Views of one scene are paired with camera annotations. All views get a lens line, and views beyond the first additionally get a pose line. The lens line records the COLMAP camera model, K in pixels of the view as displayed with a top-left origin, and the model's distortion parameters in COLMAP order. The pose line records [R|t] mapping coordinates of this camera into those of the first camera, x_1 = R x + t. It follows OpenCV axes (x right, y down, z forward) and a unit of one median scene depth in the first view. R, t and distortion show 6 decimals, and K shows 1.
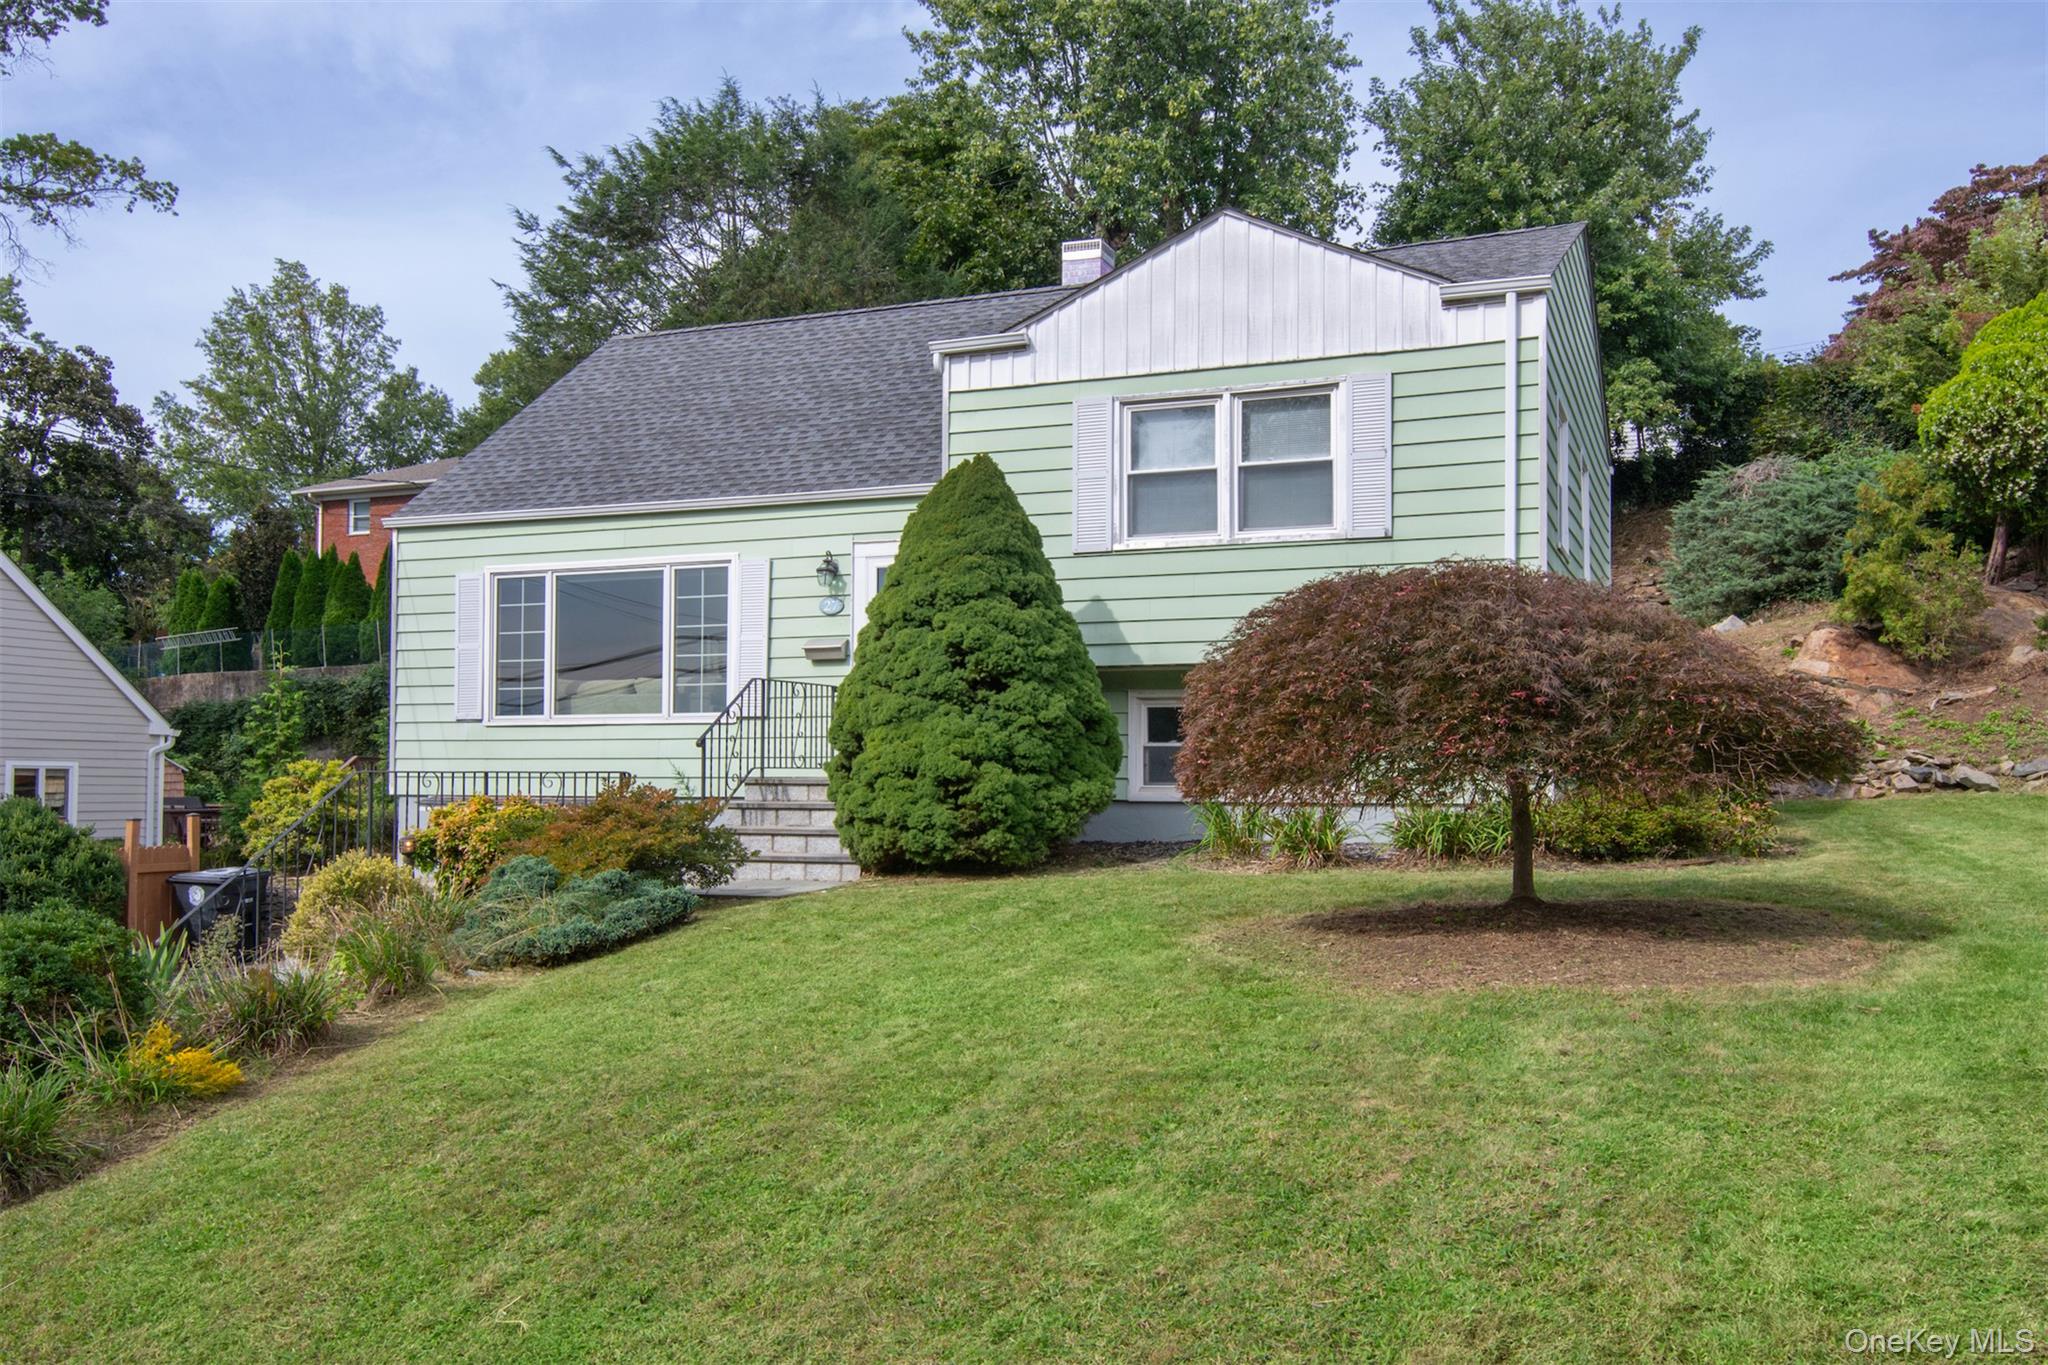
lens RADIAL K [[1602.5, 0, 1024.0], [0, 1602.5, 682.5], [0, 0, 1]] dist [-0.005367, -0.003619]
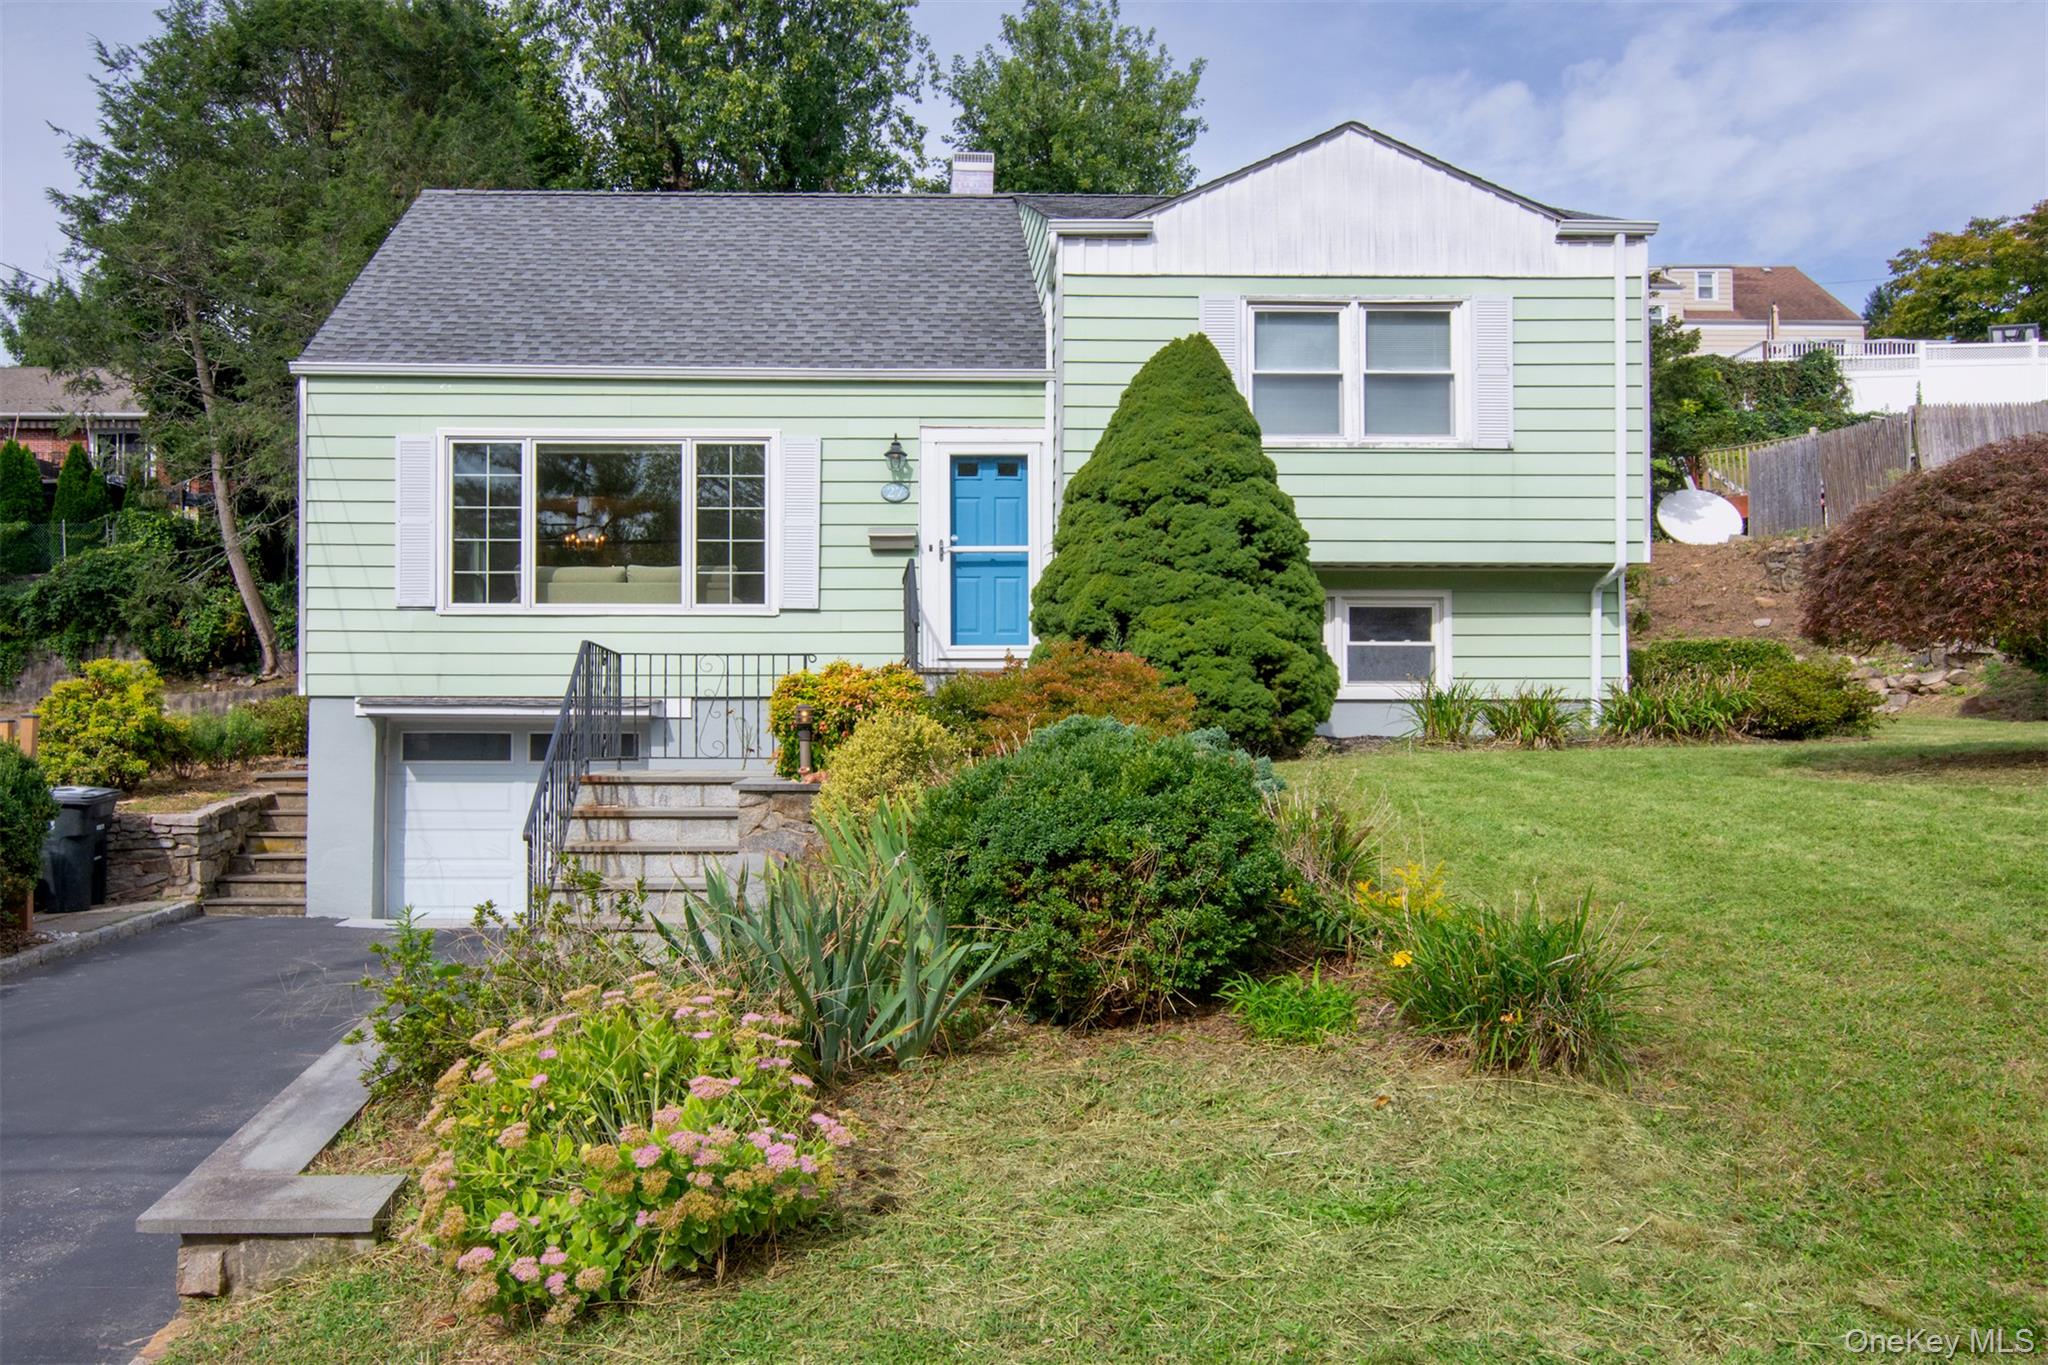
lens RADIAL K [[1509.9, 0, 1024.0], [0, 1509.9, 682.5], [0, 0, 1]] dist [-0.001525, -0.002687]
pose [[0.927091, 0.010755, 0.374682, -0.429487], [-0.020908, 0.999516, 0.023044, 0.046991], [-0.374252, -0.029198, 0.926867, 0.165964]]
